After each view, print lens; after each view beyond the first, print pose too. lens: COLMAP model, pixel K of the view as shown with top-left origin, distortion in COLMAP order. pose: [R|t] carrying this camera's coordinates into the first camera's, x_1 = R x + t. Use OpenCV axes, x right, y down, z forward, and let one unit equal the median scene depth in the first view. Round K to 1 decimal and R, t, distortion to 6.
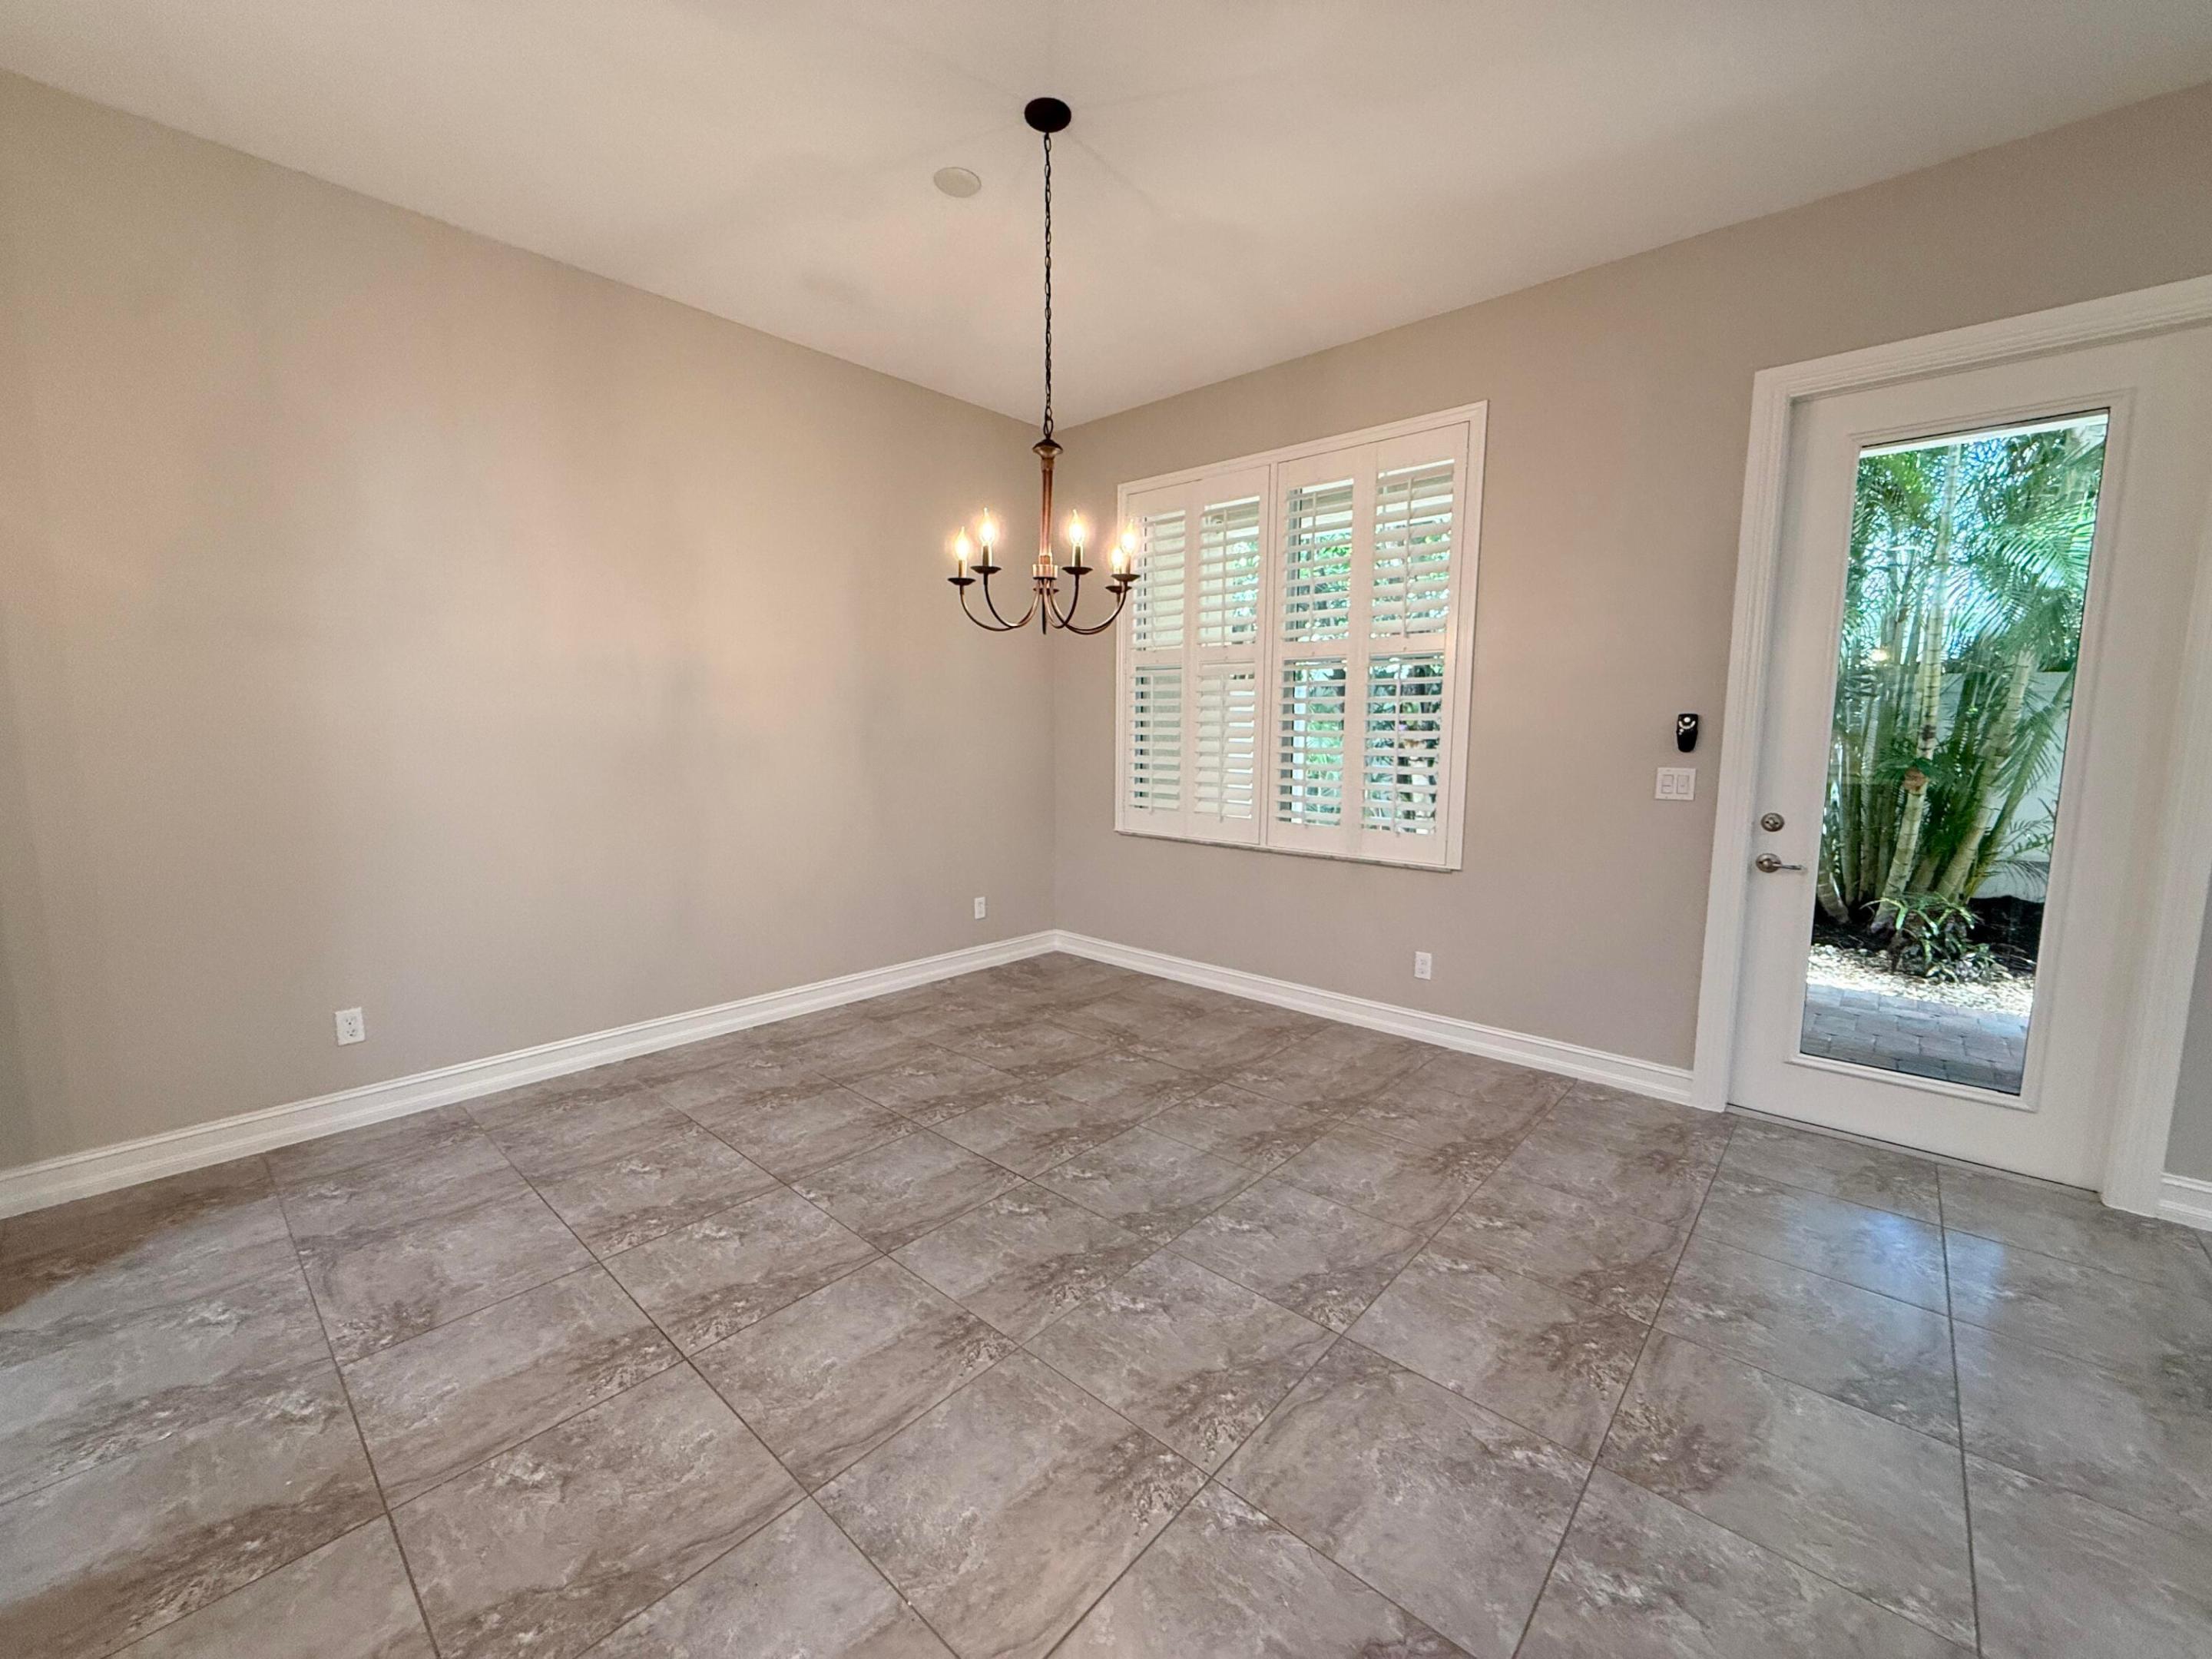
lens RADIAL K [[880.7, 0, 1099.3], [0, 880.7, 832.4], [0, 0, 1]] dist [0.000547, 0.000083]
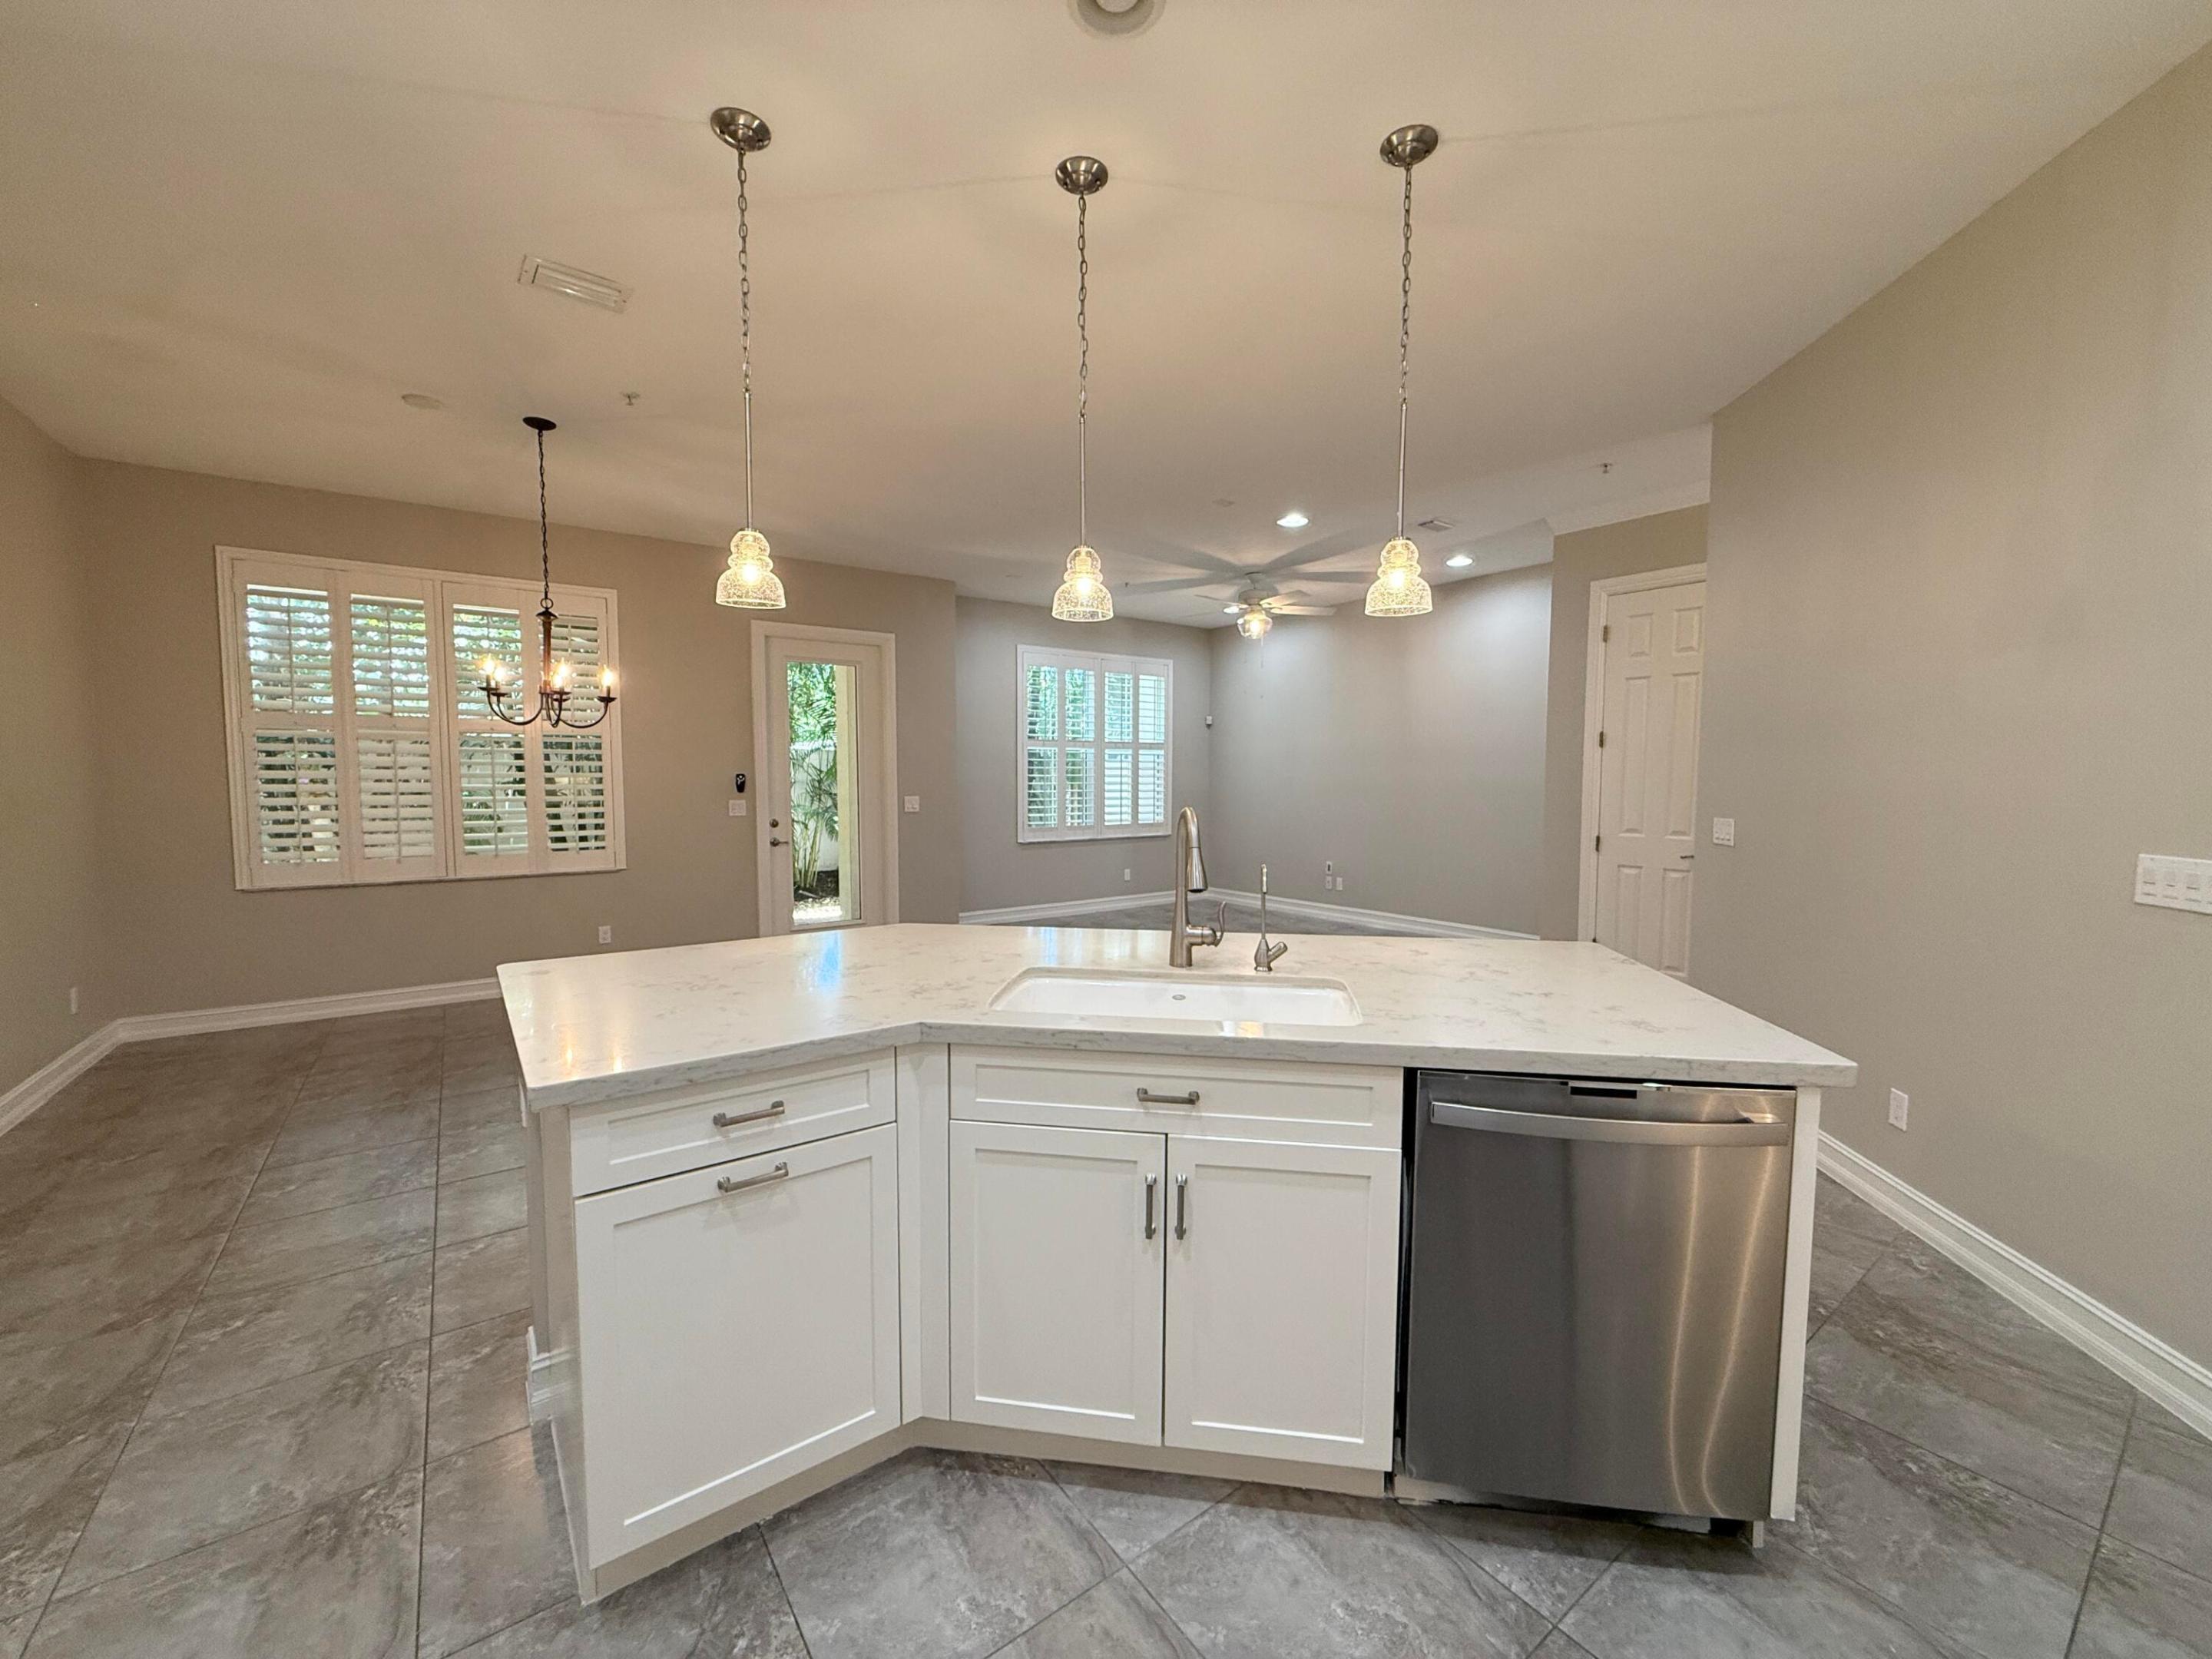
lens RADIAL K [[880.7, 0, 1099.5], [0, 880.7, 831.4], [0, 0, 1]] dist [0.000547, 0.000083]
pose [[0.204636, -0.068555, 0.976435, -1.346073], [0.119156, 0.991870, 0.044667, 0.007601], [-0.971559, 0.107207, 0.211141, -0.270271]]
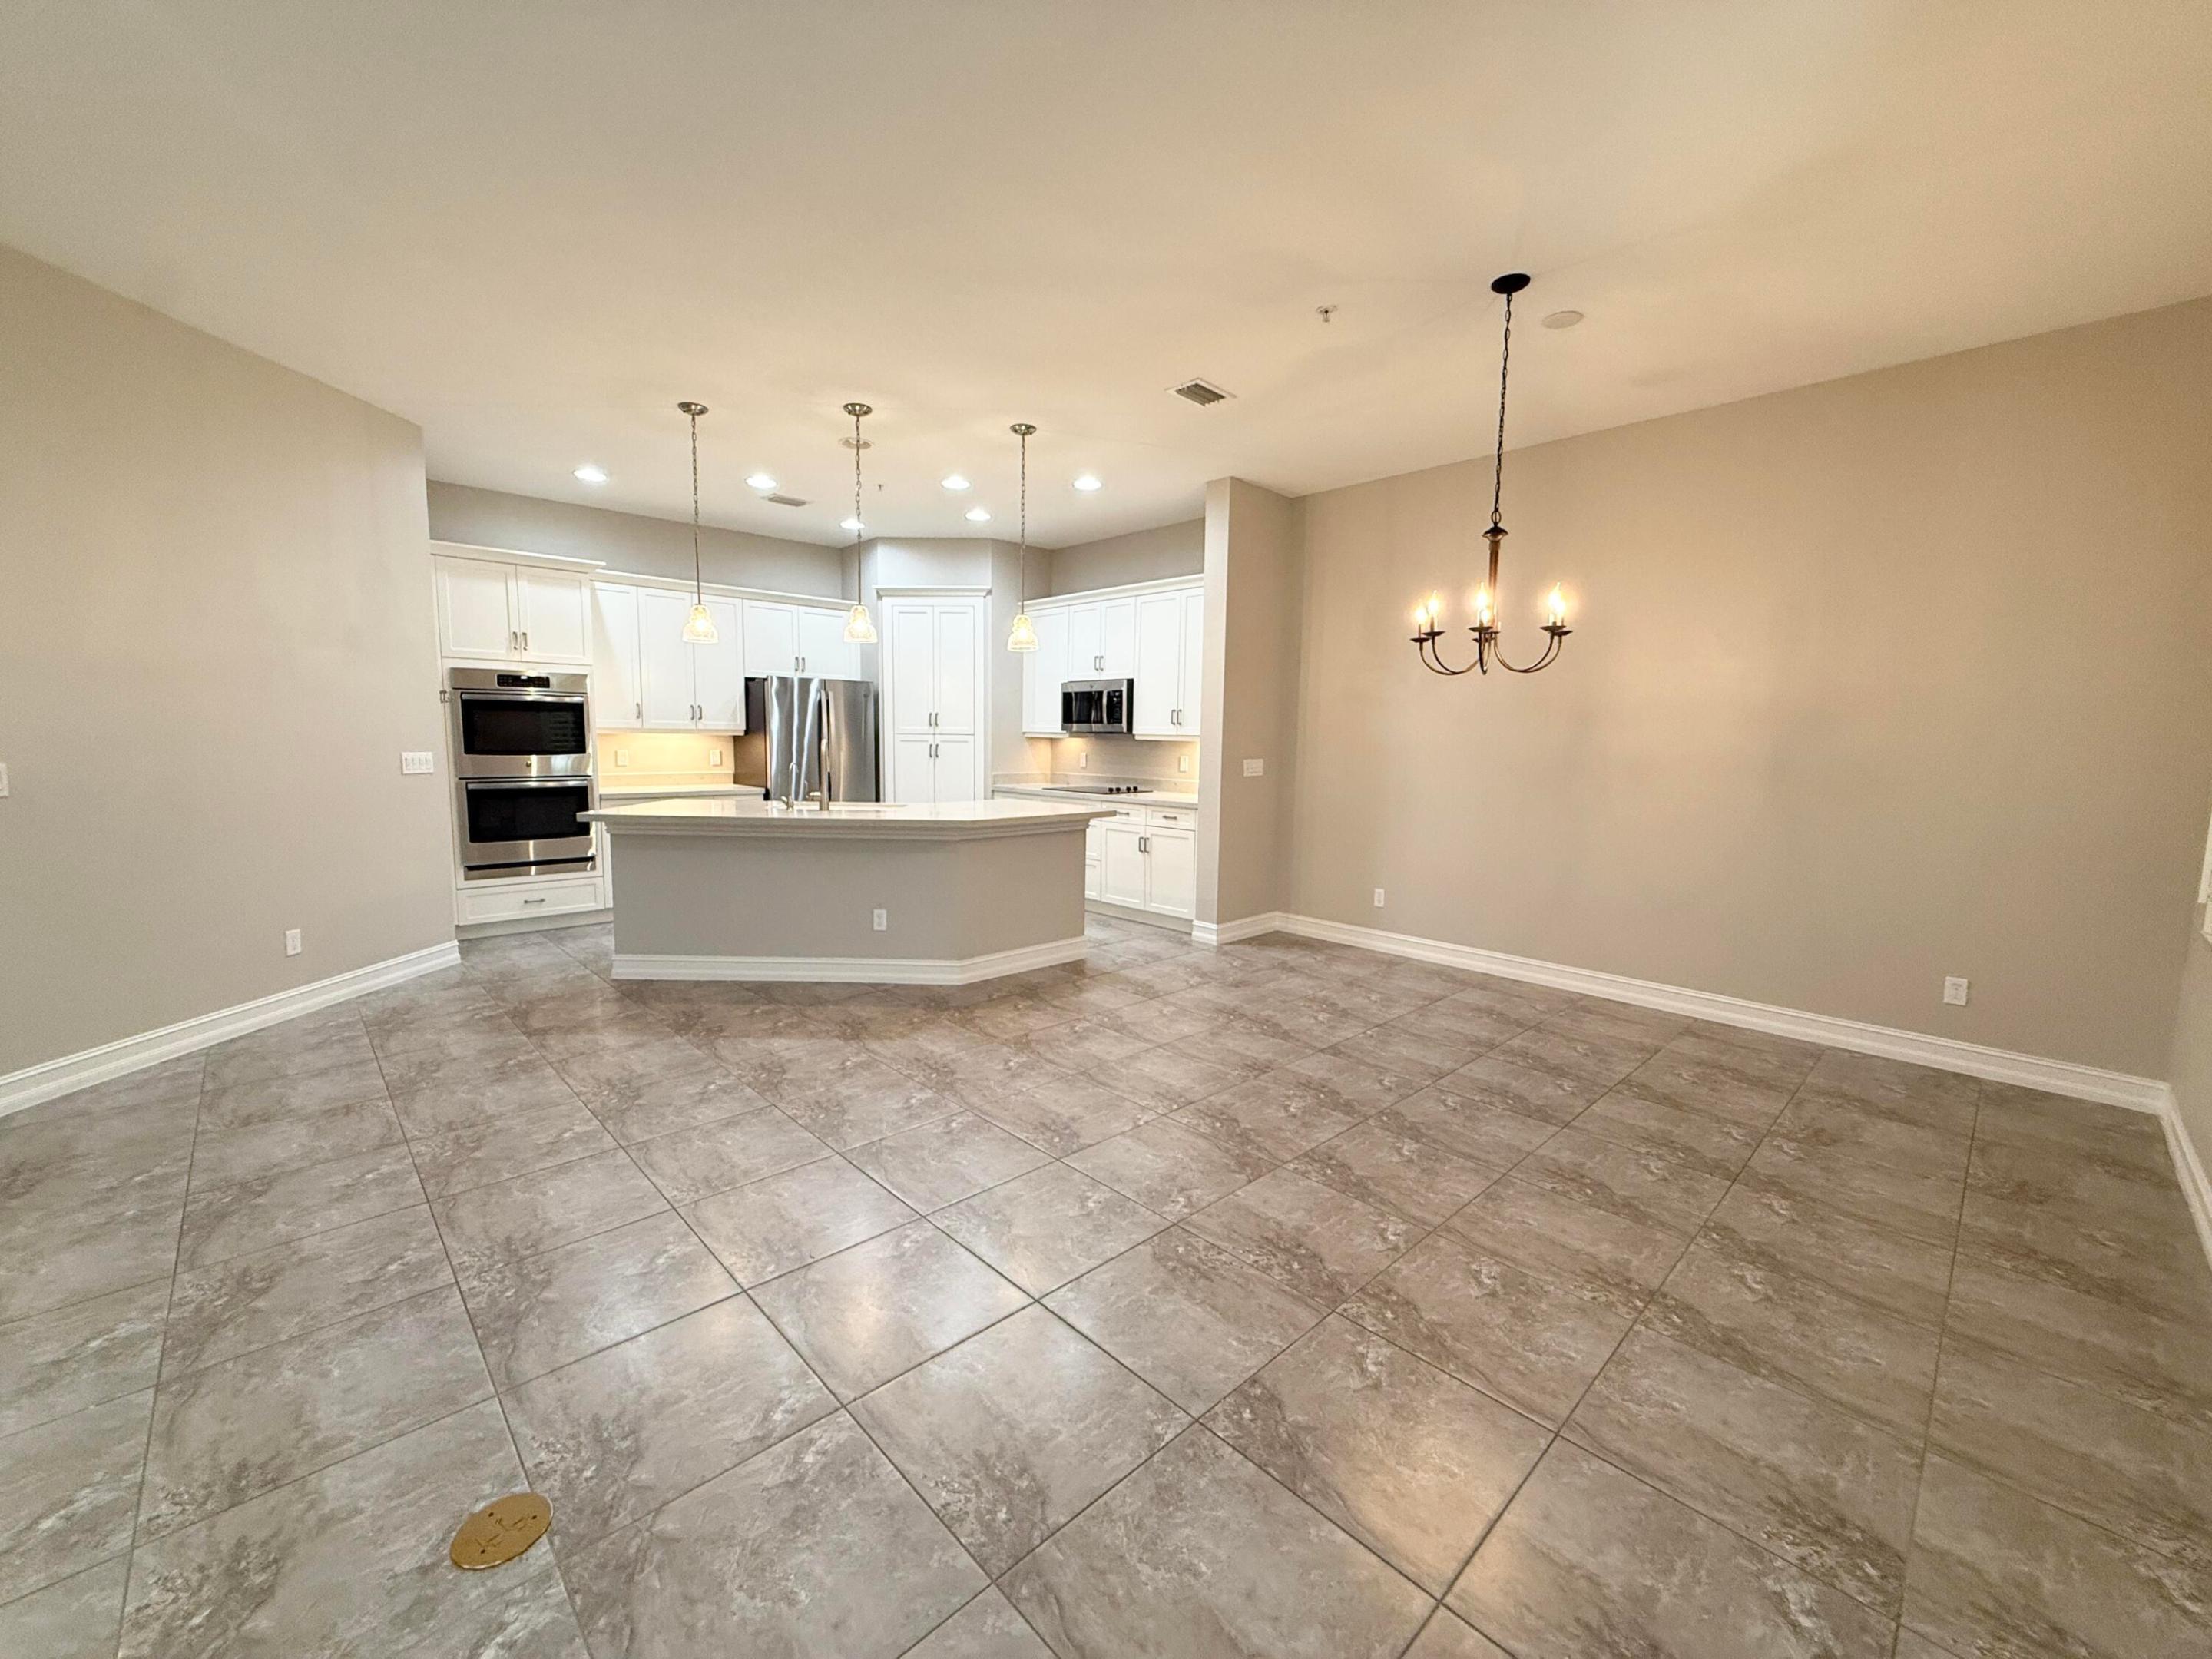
lens RADIAL K [[880.7, 0, 1099.2], [0, 880.7, 829.9], [0, 0, 1]] dist [0.000547, 0.000083]
pose [[-0.077750, 0.099319, -0.992013, 1.207884], [-0.136881, 0.984539, 0.109299, -0.062050], [0.987532, 0.144285, -0.062953, 0.519092]]
